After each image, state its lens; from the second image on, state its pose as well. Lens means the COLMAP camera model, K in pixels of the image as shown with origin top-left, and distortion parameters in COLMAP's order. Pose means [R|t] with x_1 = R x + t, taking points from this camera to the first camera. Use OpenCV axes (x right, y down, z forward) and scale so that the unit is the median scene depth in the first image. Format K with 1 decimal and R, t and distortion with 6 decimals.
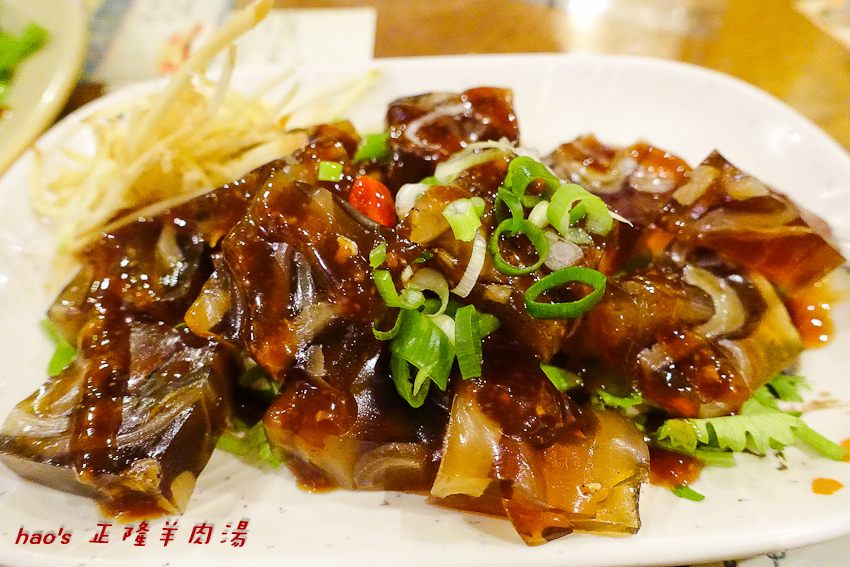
lens RADIAL K [[559.1, 0, 425.0], [0, 559.1, 283.5], [0, 0, 1]] dist [0.003325, 0.000501]
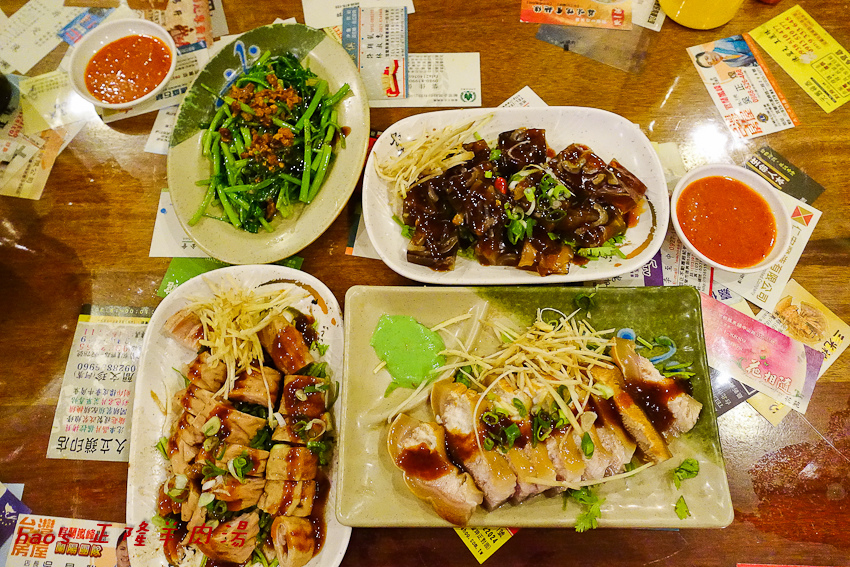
lens RADIAL K [[570.3, 0, 425.0], [0, 570.3, 283.5], [0, 0, 1]] dist [0.000434, 0.000116]
pose [[0.999960, 0.008886, -0.000316, -0.602987], [-0.008364, 0.952126, 0.305590, -0.687175], [0.003017, -0.305575, 0.952163, -2.698508]]
